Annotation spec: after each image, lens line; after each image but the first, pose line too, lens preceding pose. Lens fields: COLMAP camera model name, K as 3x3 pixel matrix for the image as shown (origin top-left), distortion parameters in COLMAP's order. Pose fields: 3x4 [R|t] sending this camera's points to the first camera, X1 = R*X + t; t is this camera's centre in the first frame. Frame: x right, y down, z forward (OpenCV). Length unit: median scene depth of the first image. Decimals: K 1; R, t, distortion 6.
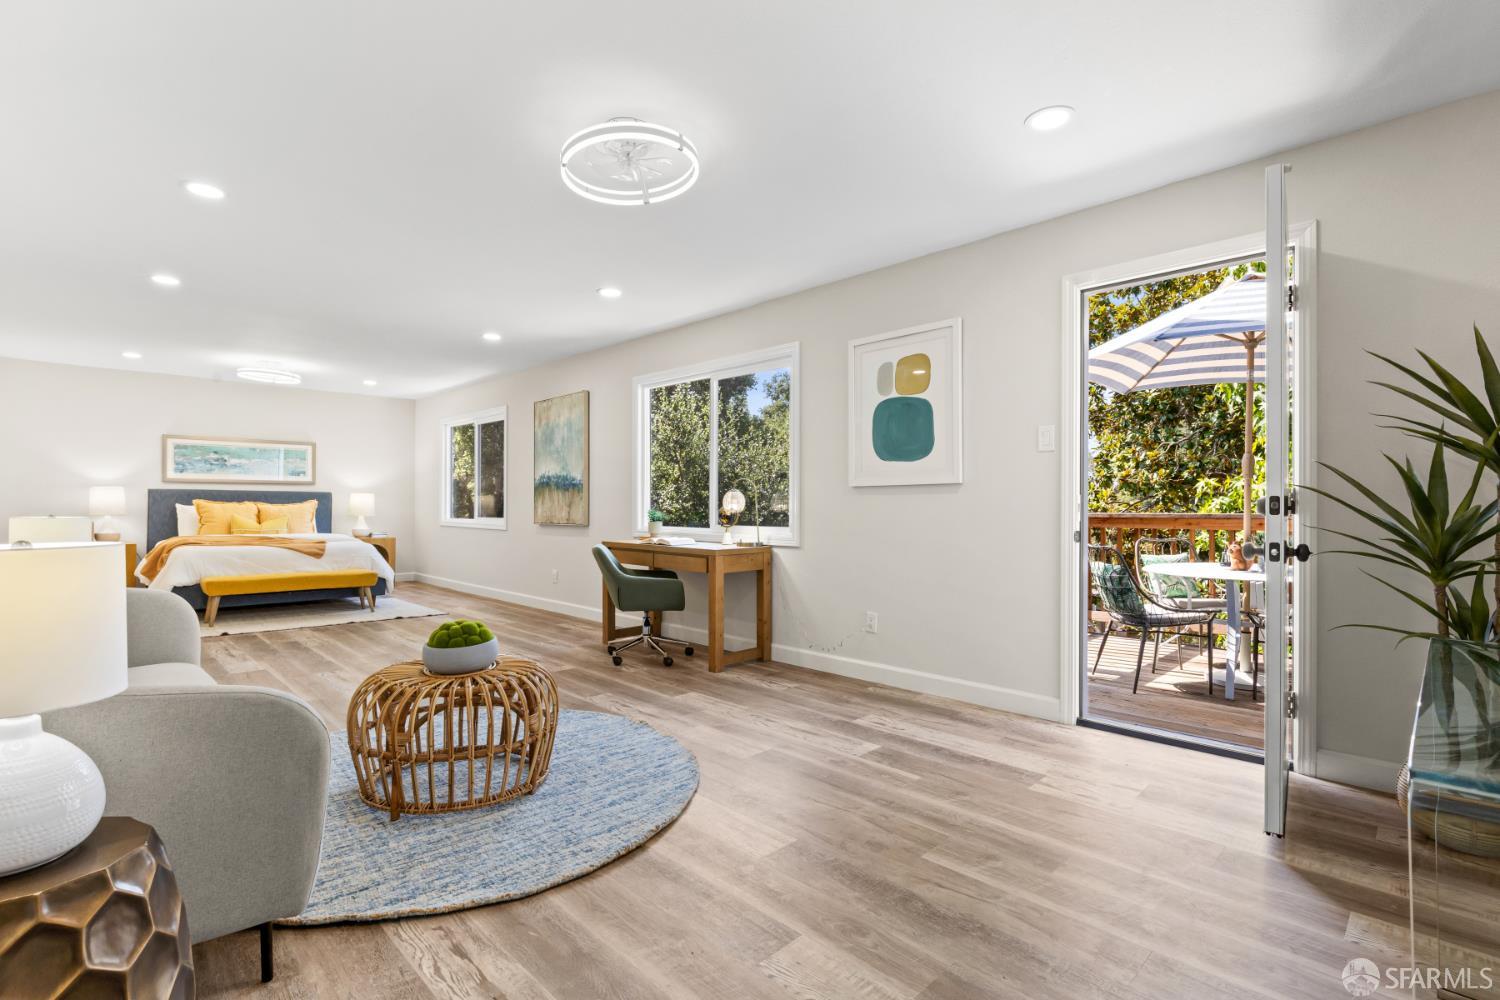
lens RADIAL K [[692.6, 0, 734.2], [0, 692.6, 510.8], [0, 0, 1]] dist [-0.004867, 0.000256]
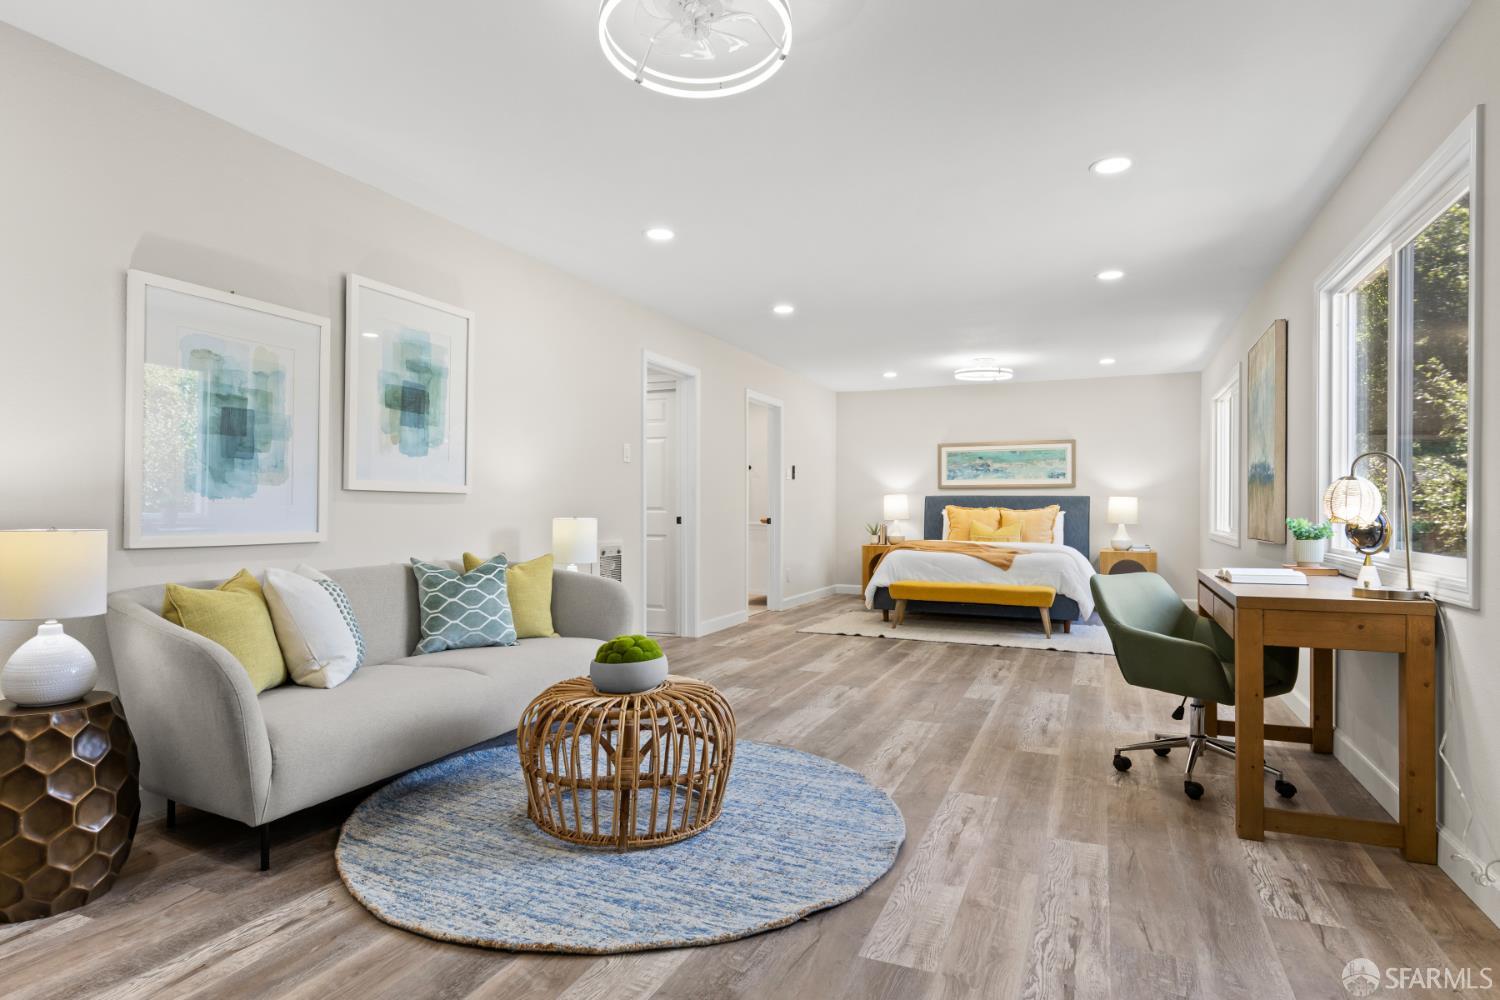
lens RADIAL K [[829.2, 0, 754.2], [0, 829.2, 512.1], [0, 0, 1]] dist [0.006100, -0.000673]
pose [[0.393358, 0.001971, -0.919383, 0.394798], [-0.010438, 0.999943, -0.002322, -0.000629], [0.919326, 0.010510, 0.393356, 0.427672]]
